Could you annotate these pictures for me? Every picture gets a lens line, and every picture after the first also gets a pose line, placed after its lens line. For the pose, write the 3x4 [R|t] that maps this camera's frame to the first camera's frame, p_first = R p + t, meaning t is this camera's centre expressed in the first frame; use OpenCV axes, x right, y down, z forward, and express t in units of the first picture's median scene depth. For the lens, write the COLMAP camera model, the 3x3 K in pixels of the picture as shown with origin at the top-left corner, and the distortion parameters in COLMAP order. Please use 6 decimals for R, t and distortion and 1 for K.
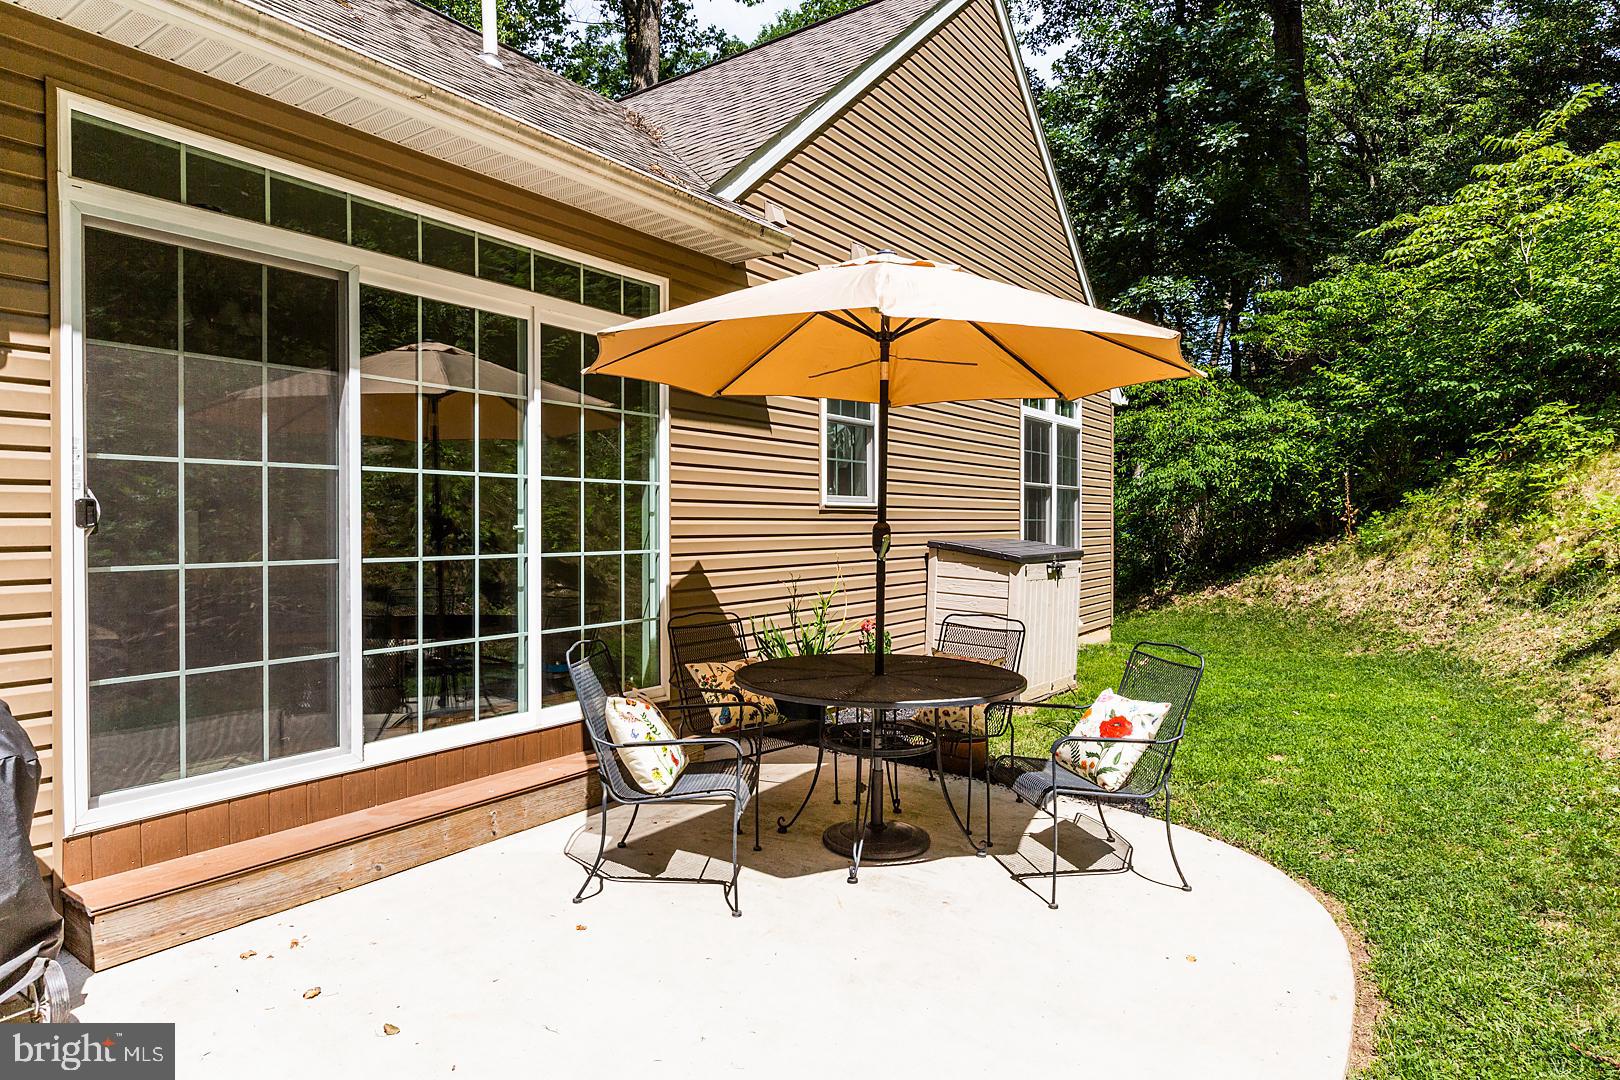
lens RADIAL K [[915.5, 0, 806.7], [0, 915.5, 532.2], [0, 0, 1]] dist [-0.002319, -0.000127]
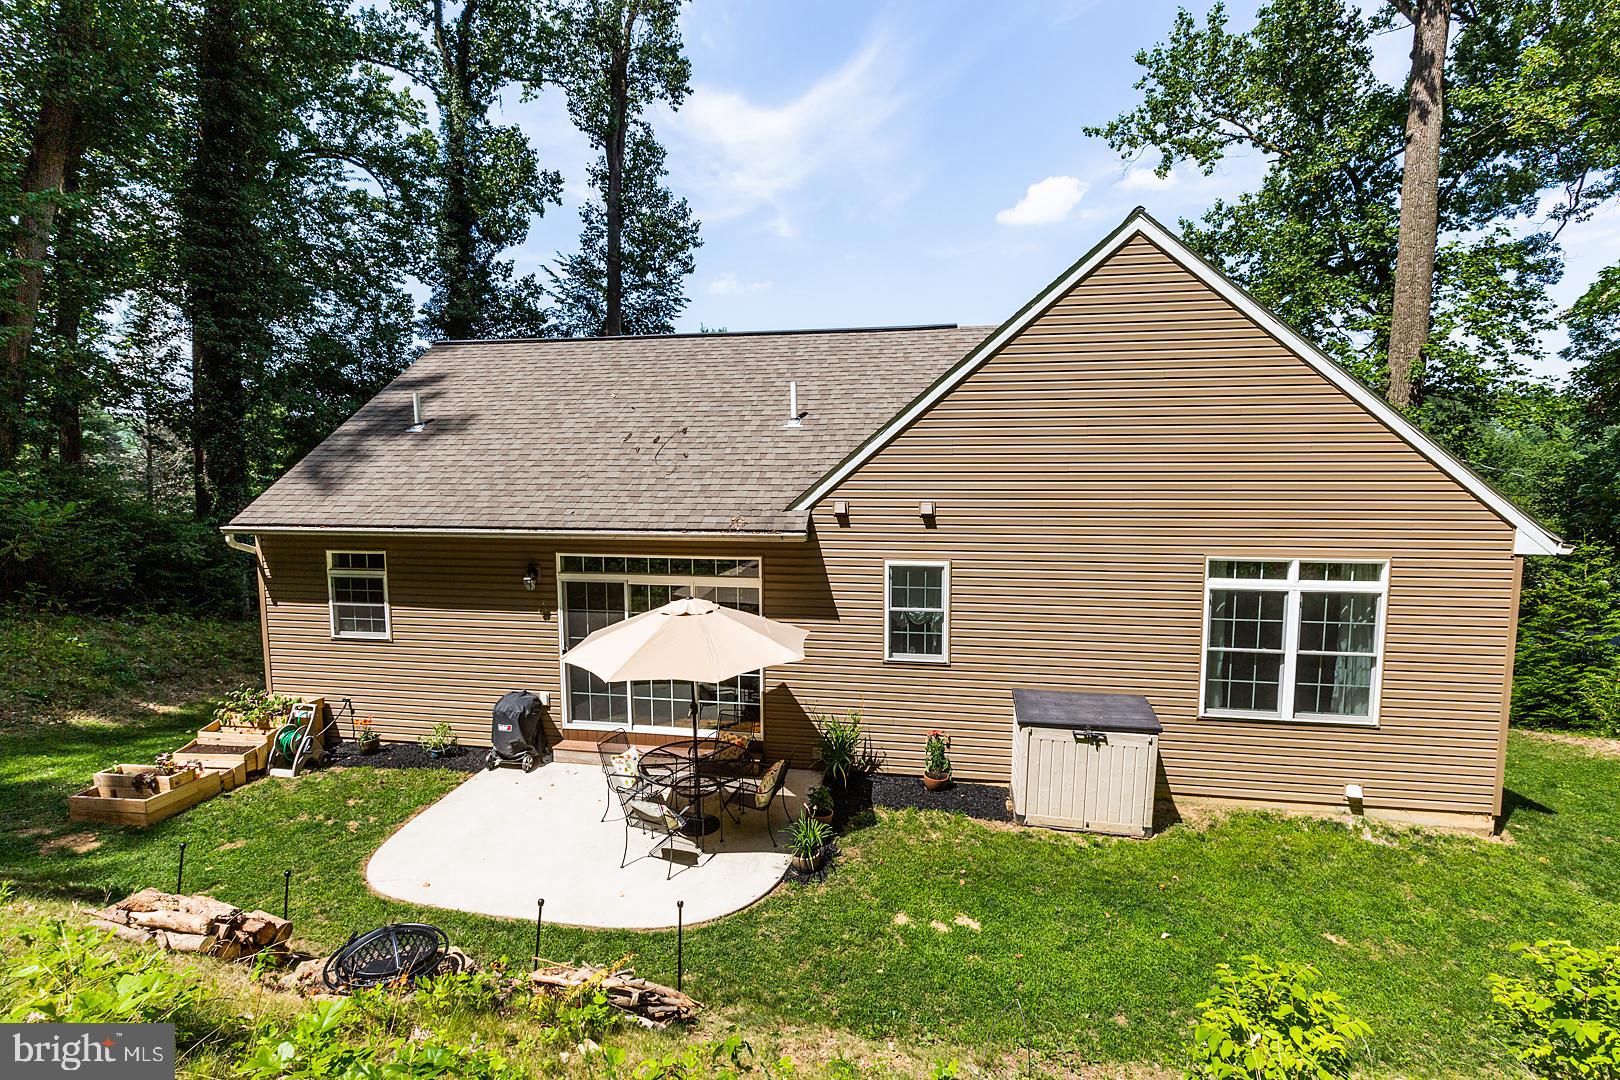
lens RADIAL K [[761.3, 0, 810.0], [0, 761.3, 540.0], [0, 0, 1]] dist [-0.003312, -0.000197]
pose [[0.427768, 0.095592, -0.898820, 0.783818], [-0.007387, 0.994729, 0.102276, -0.255798], [0.903858, -0.037110, 0.426219, 0.162473]]
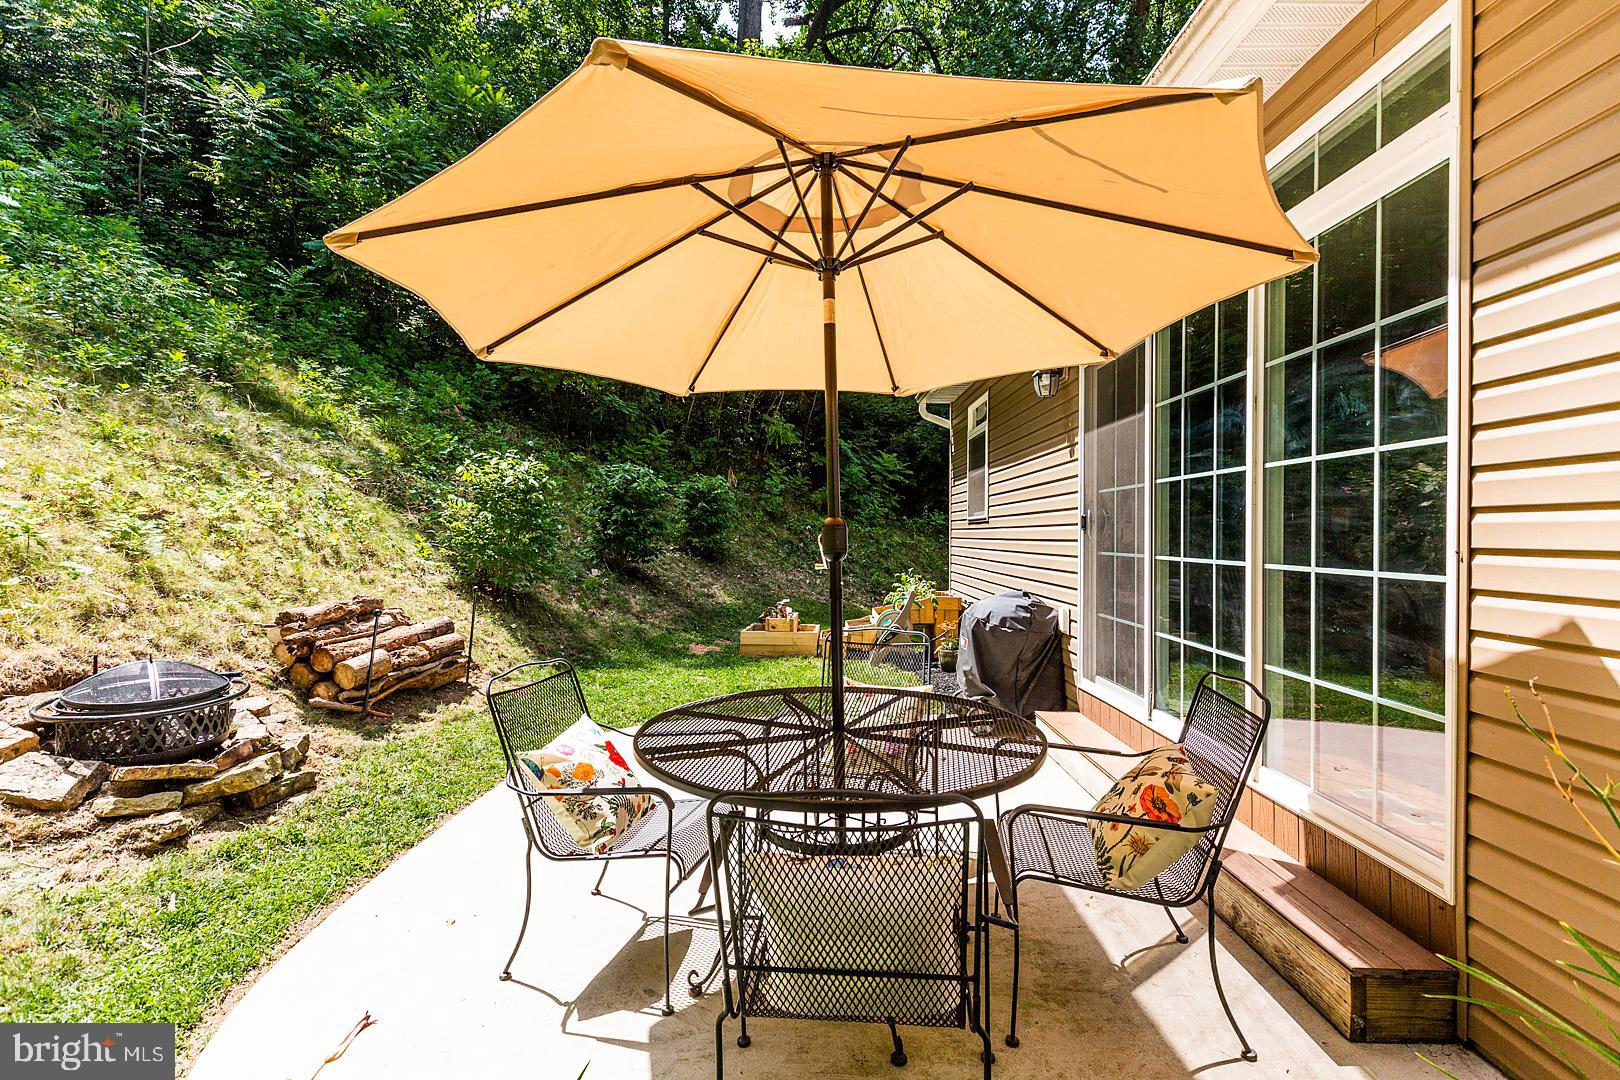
lens RADIAL K [[739.4, 0, 810.7], [0, 739.4, 537.1], [0, 0, 1]] dist [0.005992, 0.000488]
pose [[-0.819974, -0.001837, -0.572397, 0.167876], [-0.013028, 0.999796, 0.015453, -0.001887], [0.572252, 0.020128, -0.819831, 0.567635]]
